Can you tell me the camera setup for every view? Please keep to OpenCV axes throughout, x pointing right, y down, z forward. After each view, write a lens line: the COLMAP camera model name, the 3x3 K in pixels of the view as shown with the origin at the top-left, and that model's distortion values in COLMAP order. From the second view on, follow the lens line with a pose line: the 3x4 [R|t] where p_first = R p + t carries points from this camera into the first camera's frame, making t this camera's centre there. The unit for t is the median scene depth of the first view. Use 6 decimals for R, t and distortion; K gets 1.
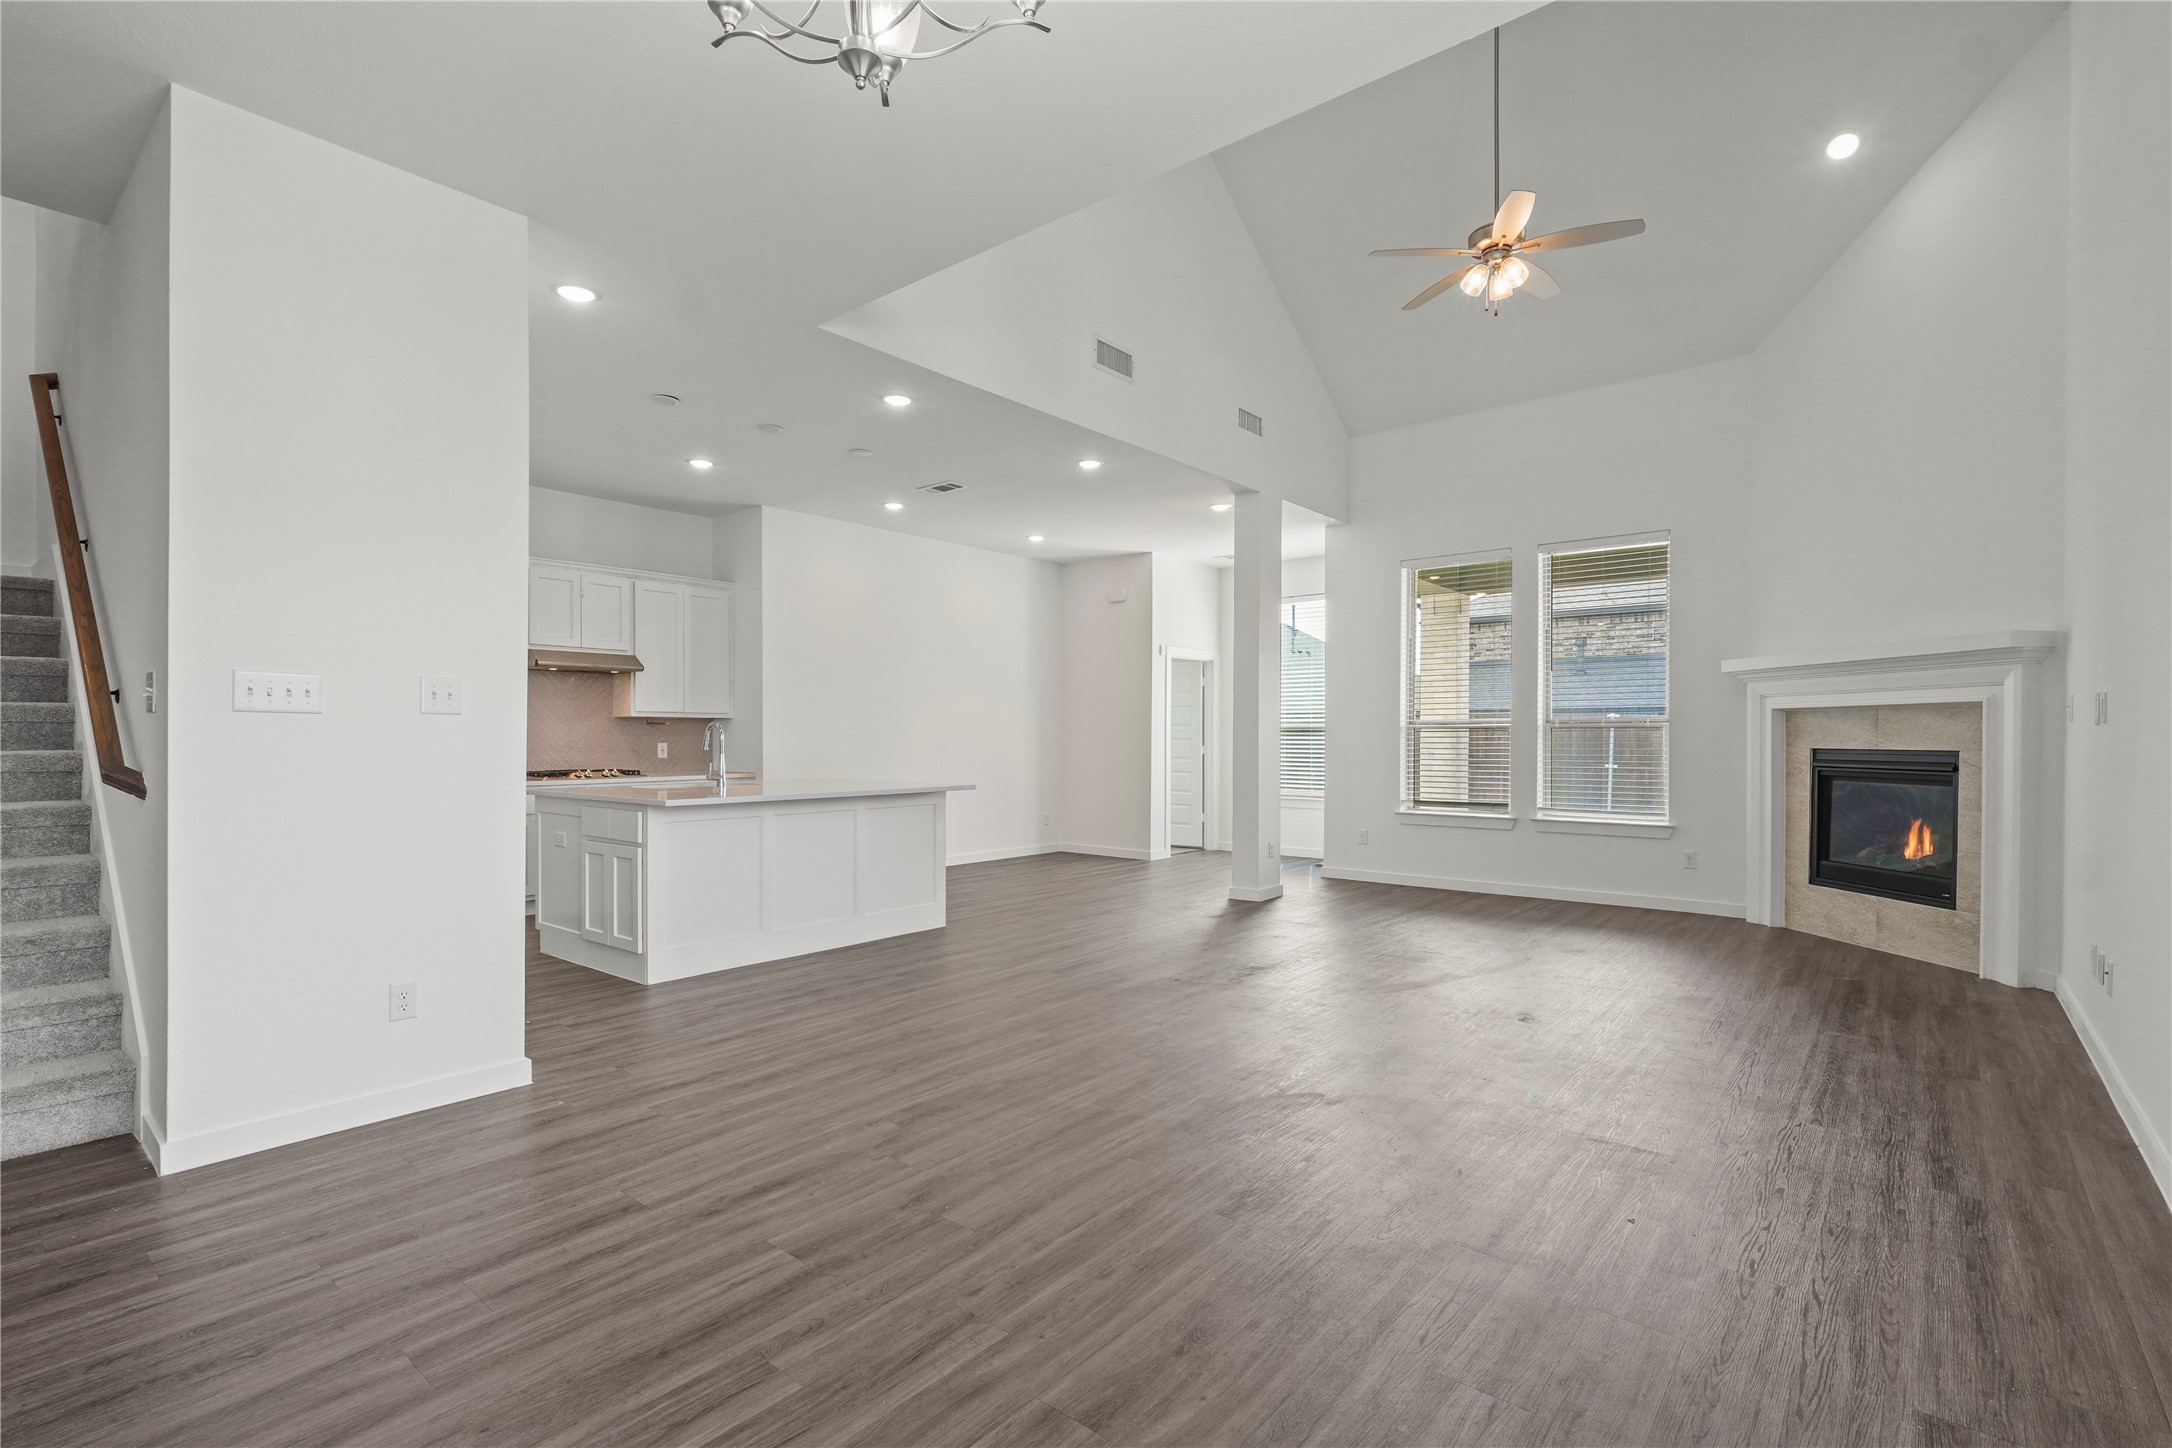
lens RADIAL K [[996.3, 0, 1076.9], [0, 996.3, 731.4], [0, 0, 1]] dist [0.003652, 0.000627]
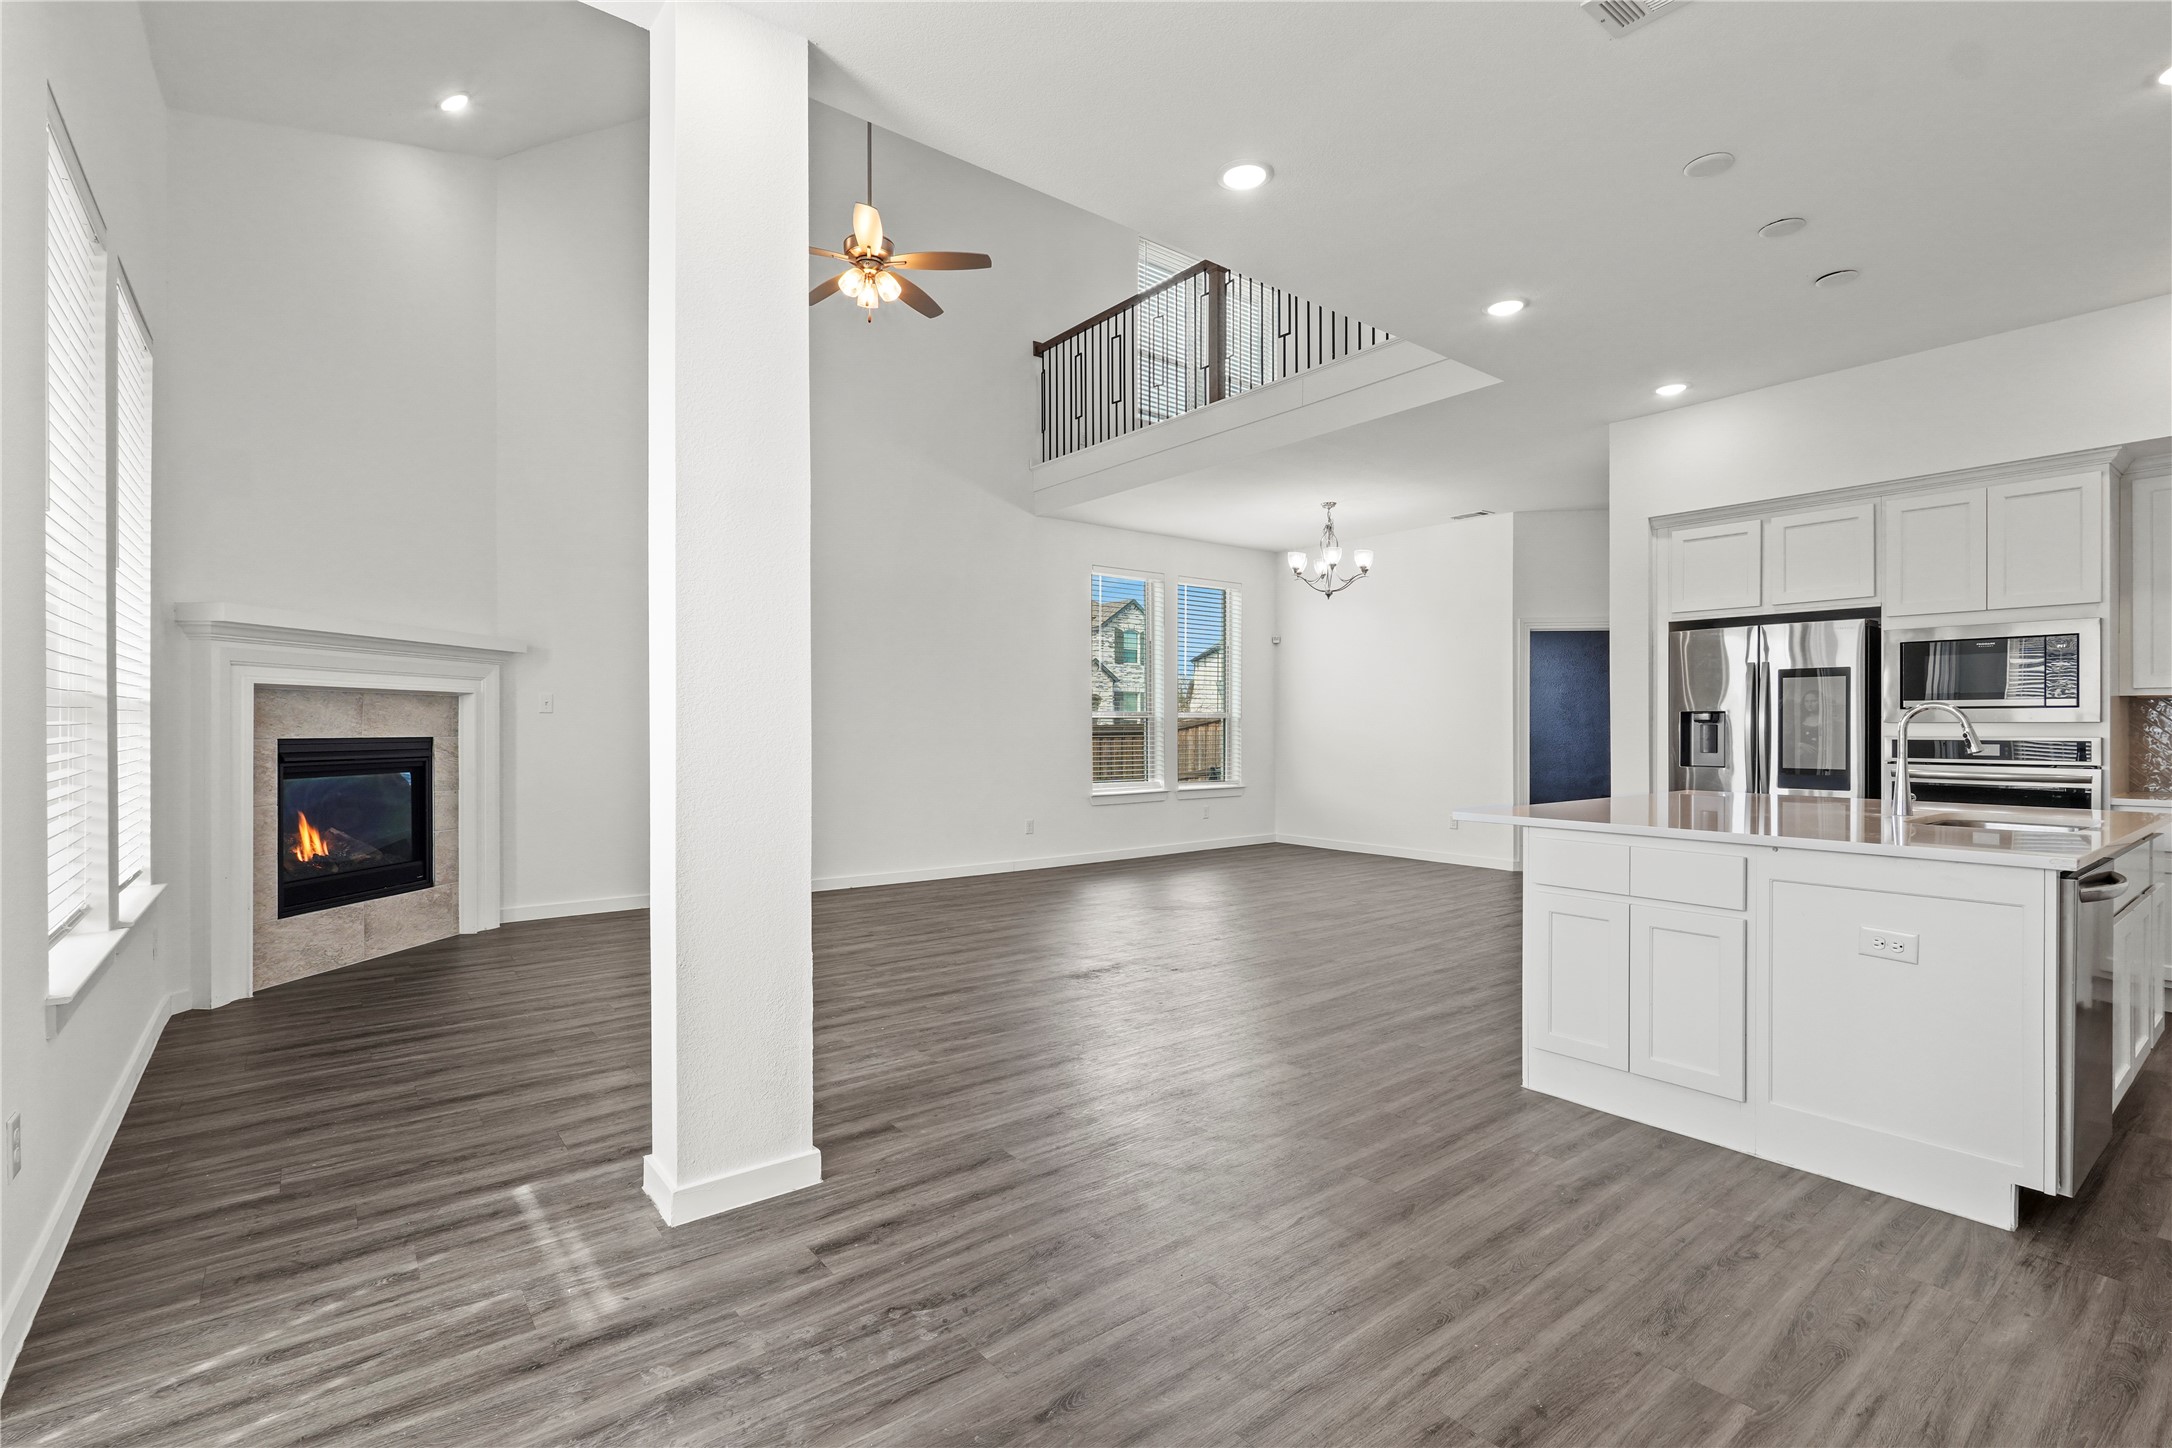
lens RADIAL K [[996.3, 0, 1076.9], [0, 996.3, 731.4], [0, 0, 1]] dist [0.003652, 0.000627]
pose [[-0.976953, -0.004824, 0.213401, -0.016254], [-0.004798, 0.999988, 0.000639, 0.008610], [-0.213401, -0.000400, -0.976965, 1.736573]]
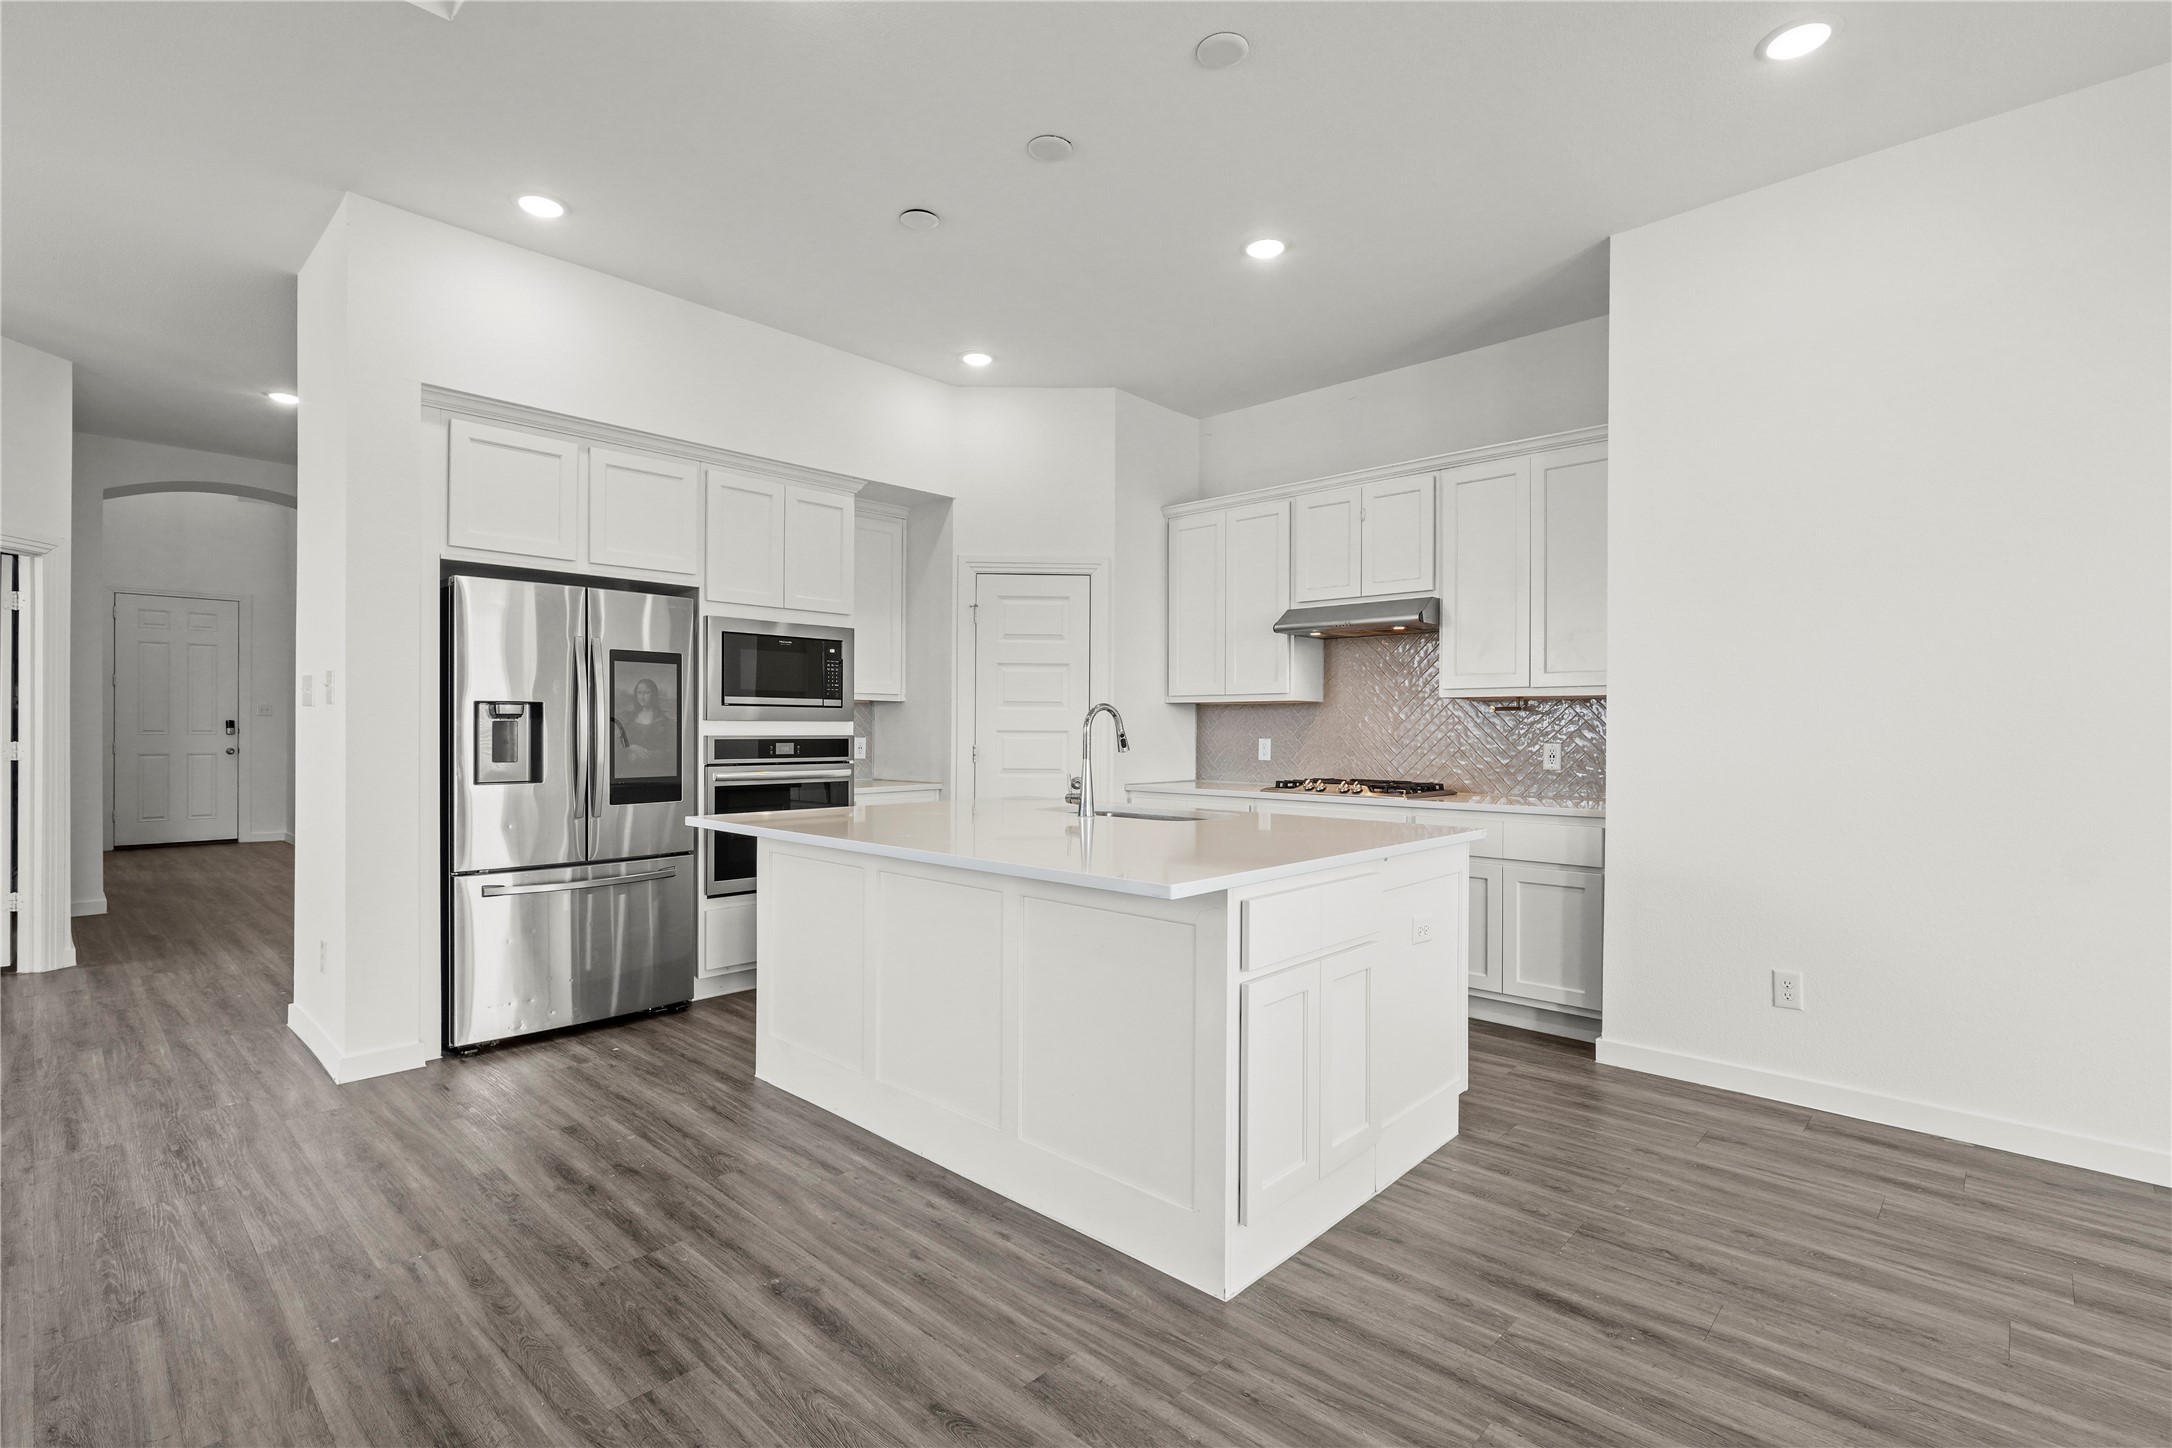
lens RADIAL K [[996.3, 0, 1076.9], [0, 996.3, 731.4], [0, 0, 1]] dist [0.003652, 0.000627]
pose [[-0.065530, 0.004987, -0.997838, 0.226239], [0.000035, 0.999988, 0.004995, 0.002912], [0.997851, 0.000292, -0.065529, 1.073985]]
